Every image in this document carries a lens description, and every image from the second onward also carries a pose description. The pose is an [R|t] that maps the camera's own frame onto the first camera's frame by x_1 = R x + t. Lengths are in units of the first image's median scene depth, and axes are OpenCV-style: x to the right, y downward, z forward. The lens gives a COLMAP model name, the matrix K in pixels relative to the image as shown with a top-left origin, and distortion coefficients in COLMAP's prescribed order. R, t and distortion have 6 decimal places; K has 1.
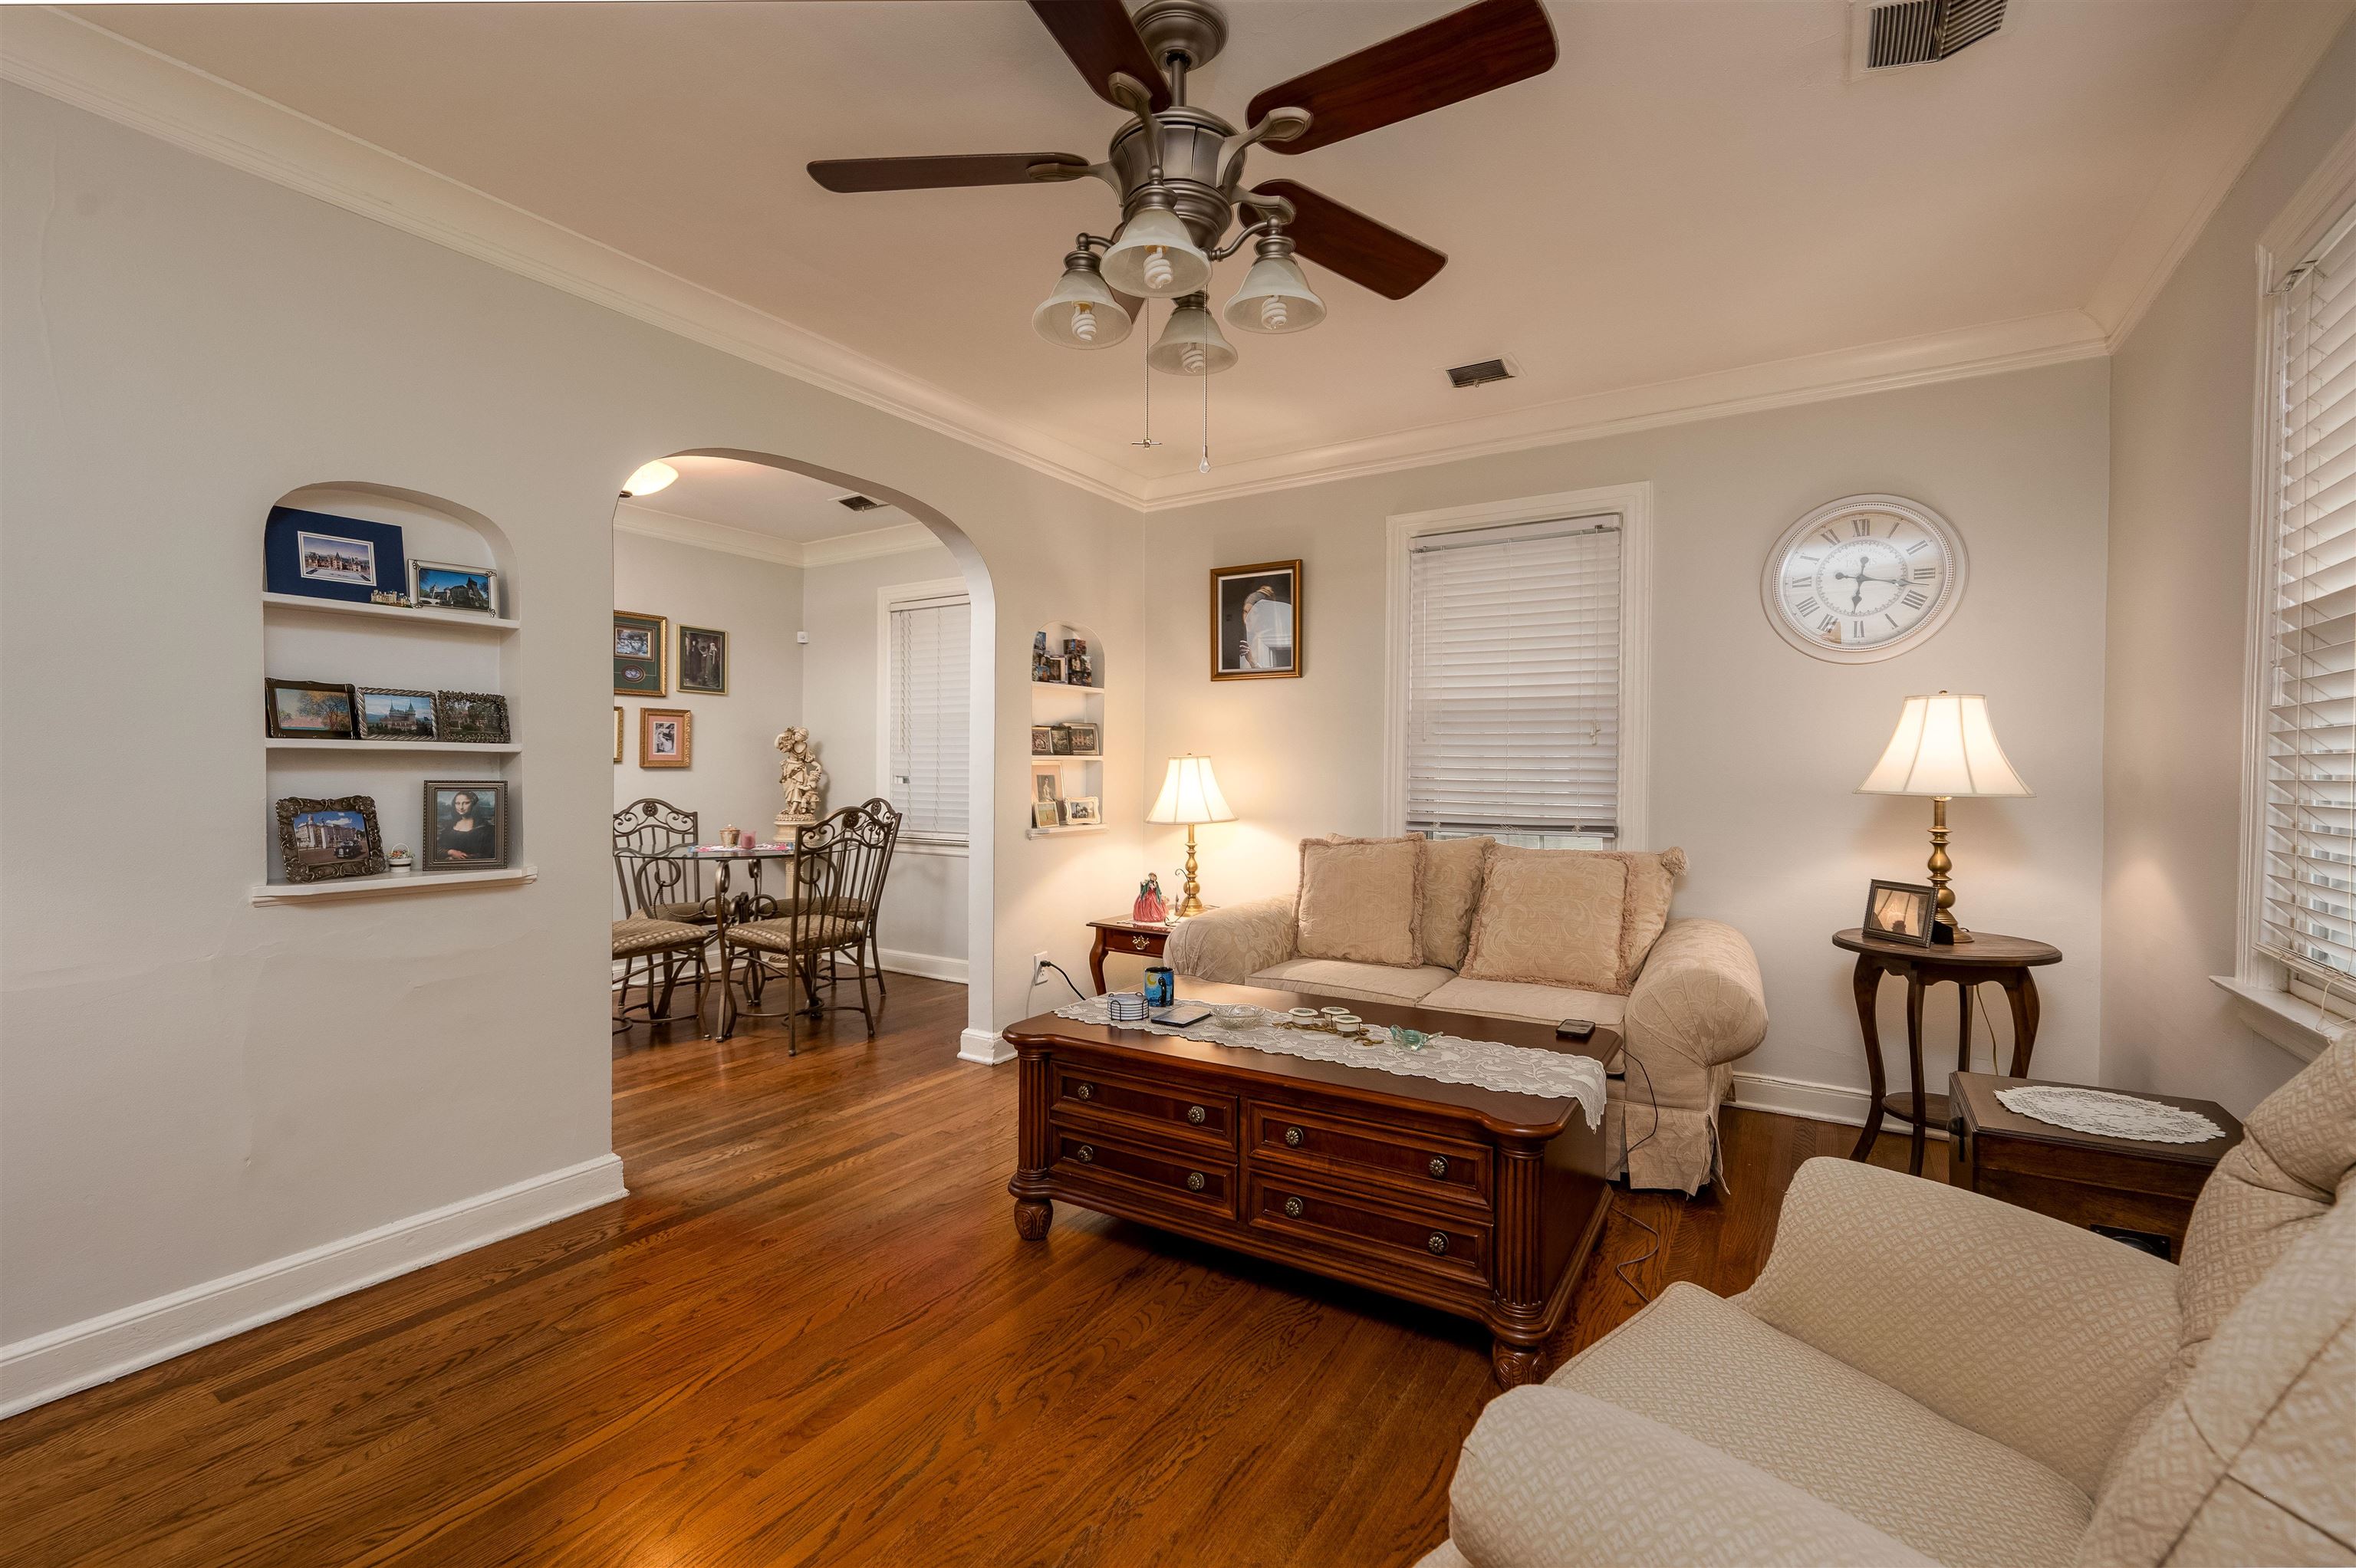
lens RADIAL K [[1012.3, 0, 1175.4], [0, 1012.3, 779.1], [0, 0, 1]] dist [0.000374, 0.000034]
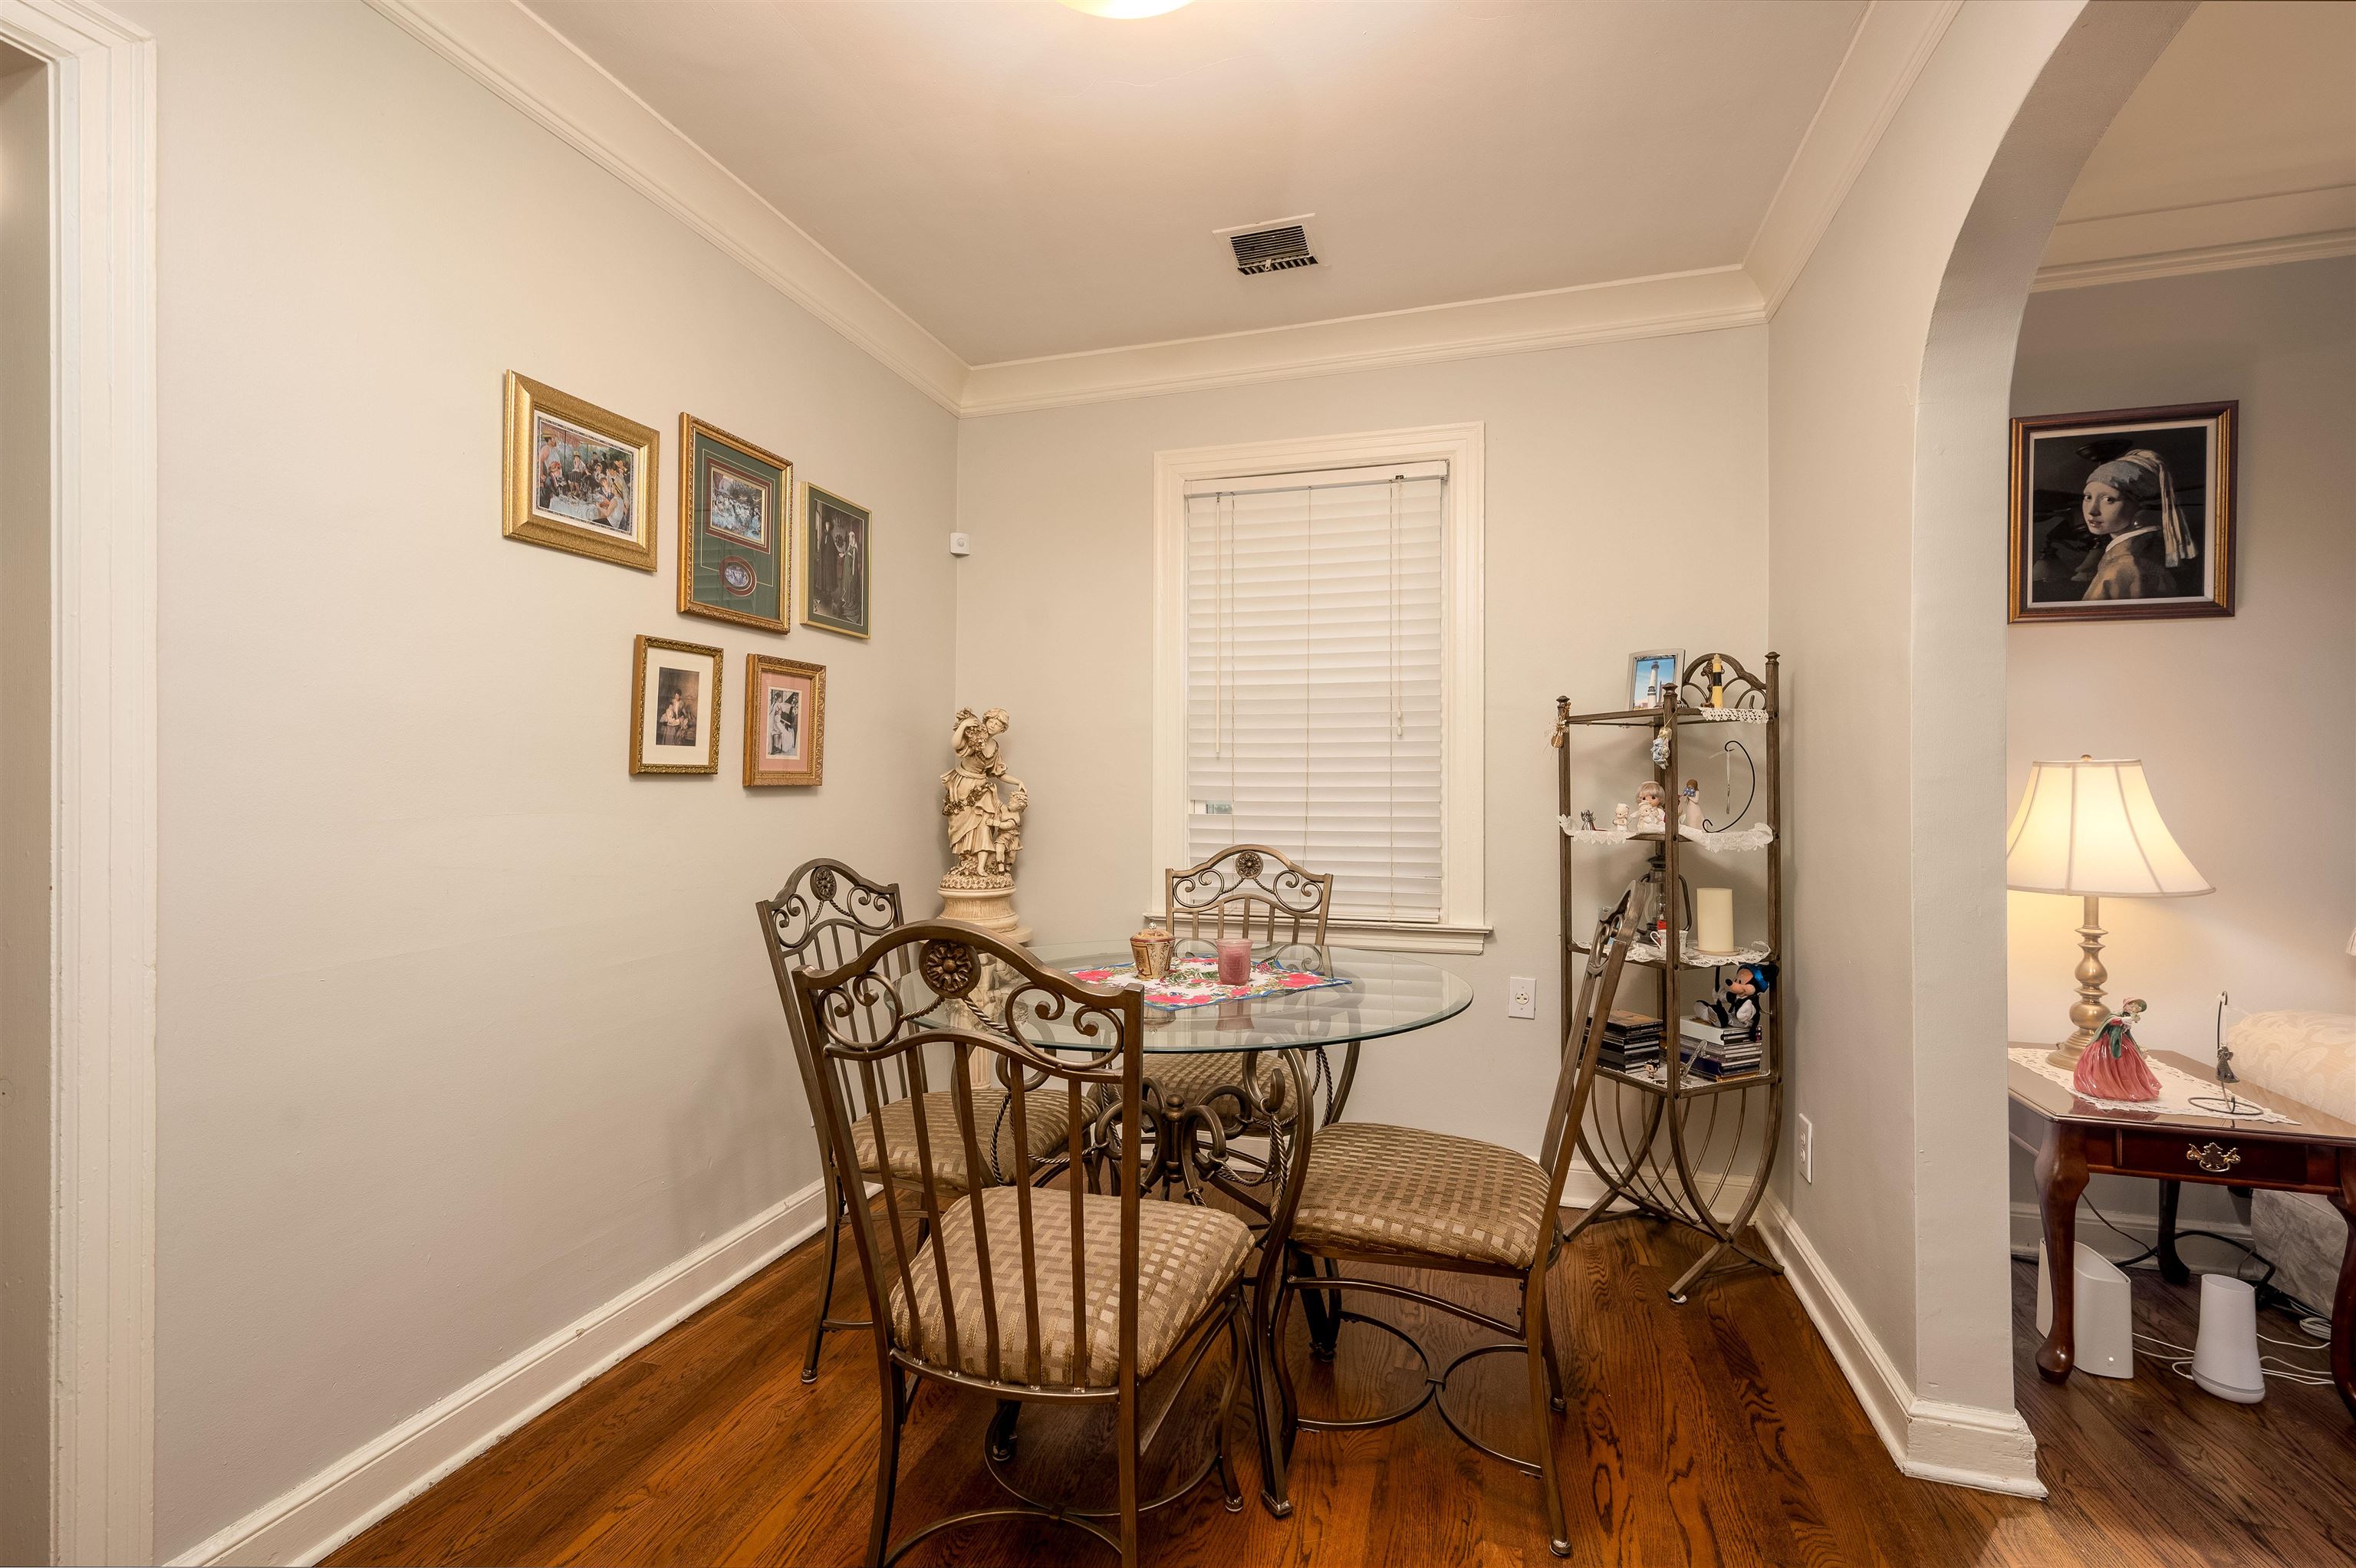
lens RADIAL K [[1043.7, 0, 1183.3], [0, 1043.7, 784.6], [0, 0, 1]] dist [0.002140, 0.000155]
pose [[0.960373, -0.005123, 0.278672, -0.460319], [0.007495, 0.999944, -0.007447, -0.007782], [-0.278619, 0.009241, 0.960357, 0.489891]]
